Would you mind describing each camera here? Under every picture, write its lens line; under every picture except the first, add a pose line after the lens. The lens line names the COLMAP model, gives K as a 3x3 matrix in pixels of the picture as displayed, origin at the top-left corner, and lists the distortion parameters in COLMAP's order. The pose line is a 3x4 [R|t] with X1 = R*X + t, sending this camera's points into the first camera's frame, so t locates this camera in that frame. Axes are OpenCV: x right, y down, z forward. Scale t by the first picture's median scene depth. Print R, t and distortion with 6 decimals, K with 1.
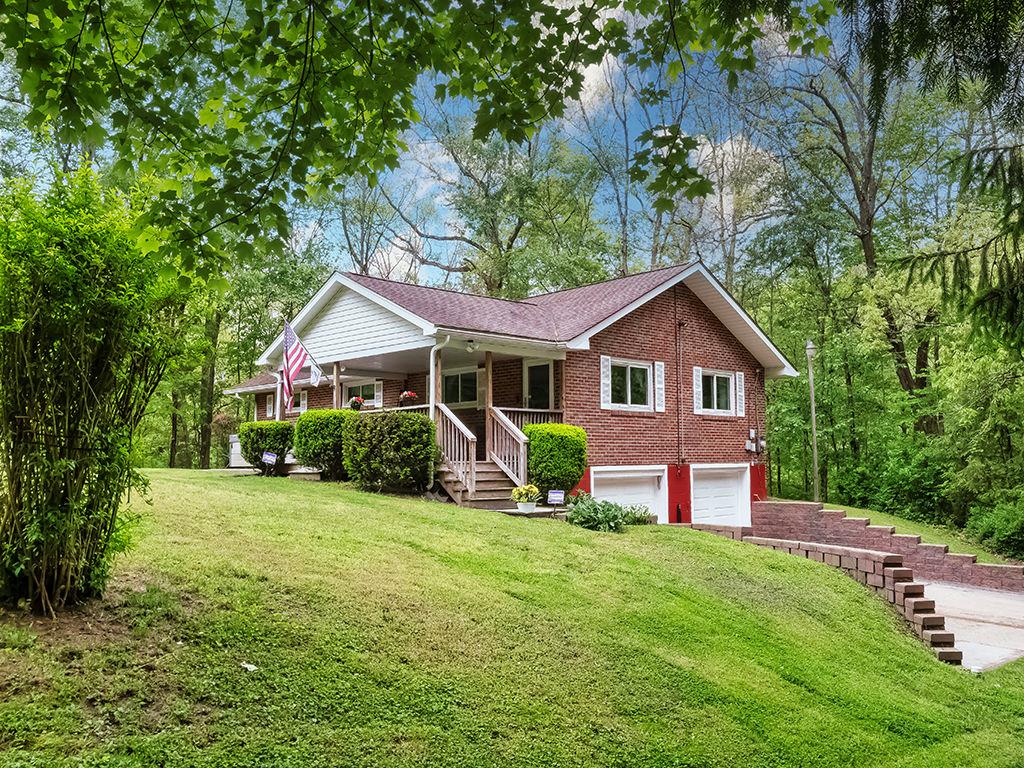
lens RADIAL K [[849.5, 0, 512.0], [0, 849.5, 384.0], [0, 0, 1]] dist [0.006872, 0.001110]
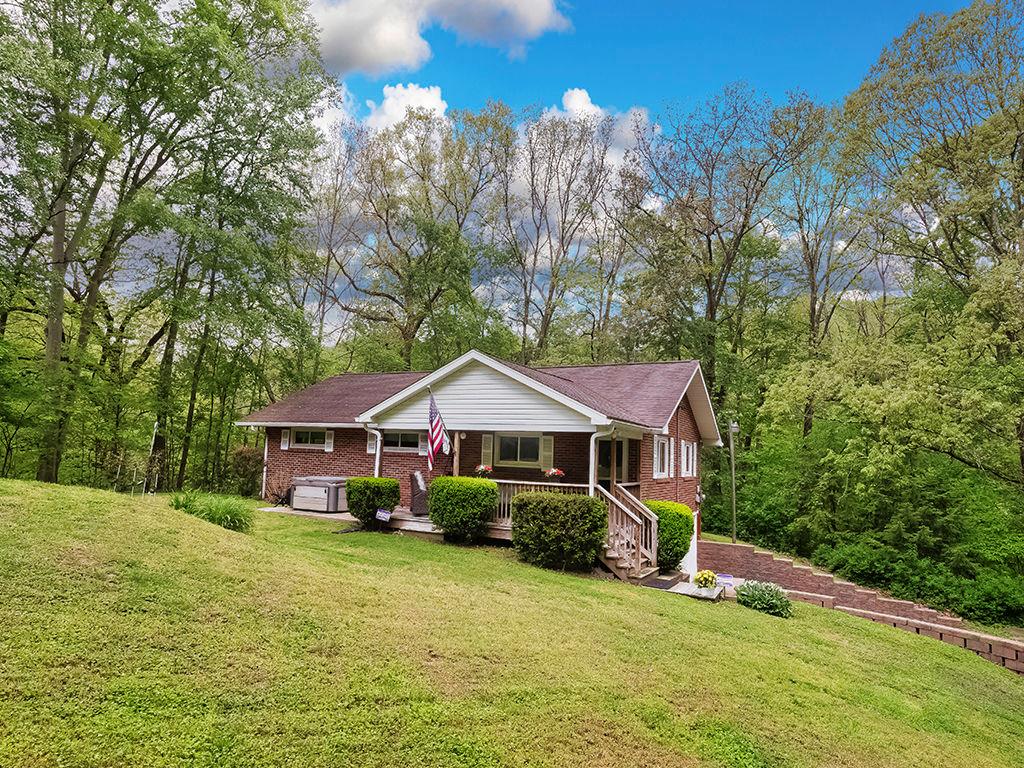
lens RADIAL K [[613.8, 0, 512.0], [0, 613.8, 384.0], [0, 0, 1]] dist [-0.001742, -0.001720]
pose [[0.949078, 0.086051, 0.303062, -0.394285], [-0.078870, 0.996239, -0.035880, -0.063030], [-0.305009, 0.010150, 0.952295, 0.231394]]
